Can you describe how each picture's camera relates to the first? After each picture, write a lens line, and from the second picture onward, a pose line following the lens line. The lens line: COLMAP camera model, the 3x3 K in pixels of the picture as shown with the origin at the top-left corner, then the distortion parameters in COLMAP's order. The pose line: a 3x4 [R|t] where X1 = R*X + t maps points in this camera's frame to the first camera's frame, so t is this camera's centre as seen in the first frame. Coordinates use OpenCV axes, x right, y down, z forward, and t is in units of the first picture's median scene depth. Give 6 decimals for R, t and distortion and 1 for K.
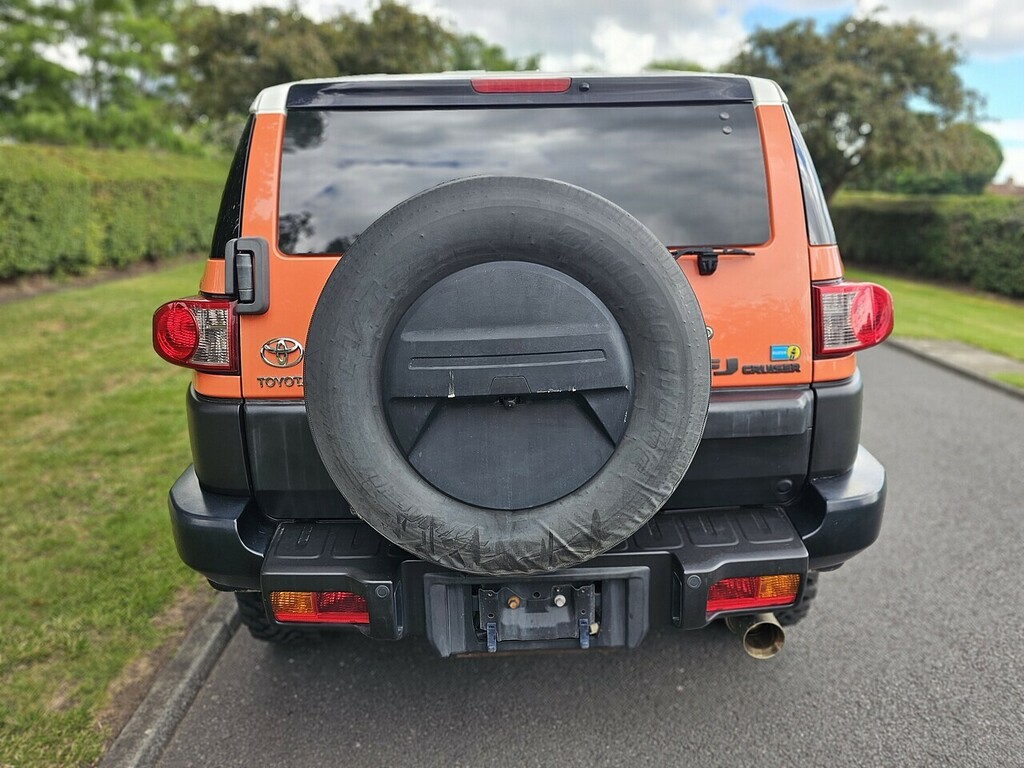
lens RADIAL K [[762.4, 0, 512.0], [0, 762.4, 384.0], [0, 0, 1]] dist [0.008761, -0.006379]
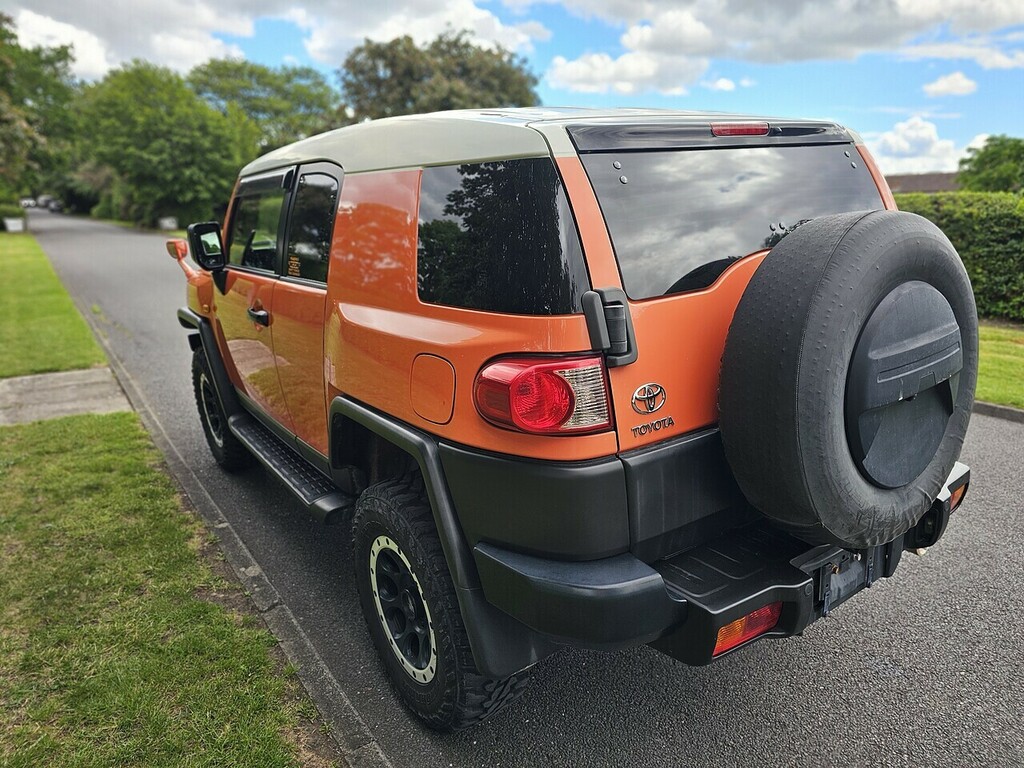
lens RADIAL K [[762.4, 0, 512.0], [0, 762.4, 384.0], [0, 0, 1]] dist [0.008761, -0.006379]
pose [[0.801002, -0.172270, 0.573340, -0.991025], [0.171027, 0.983639, 0.056613, -0.141687], [-0.573712, 0.052710, 0.817359, 0.299246]]
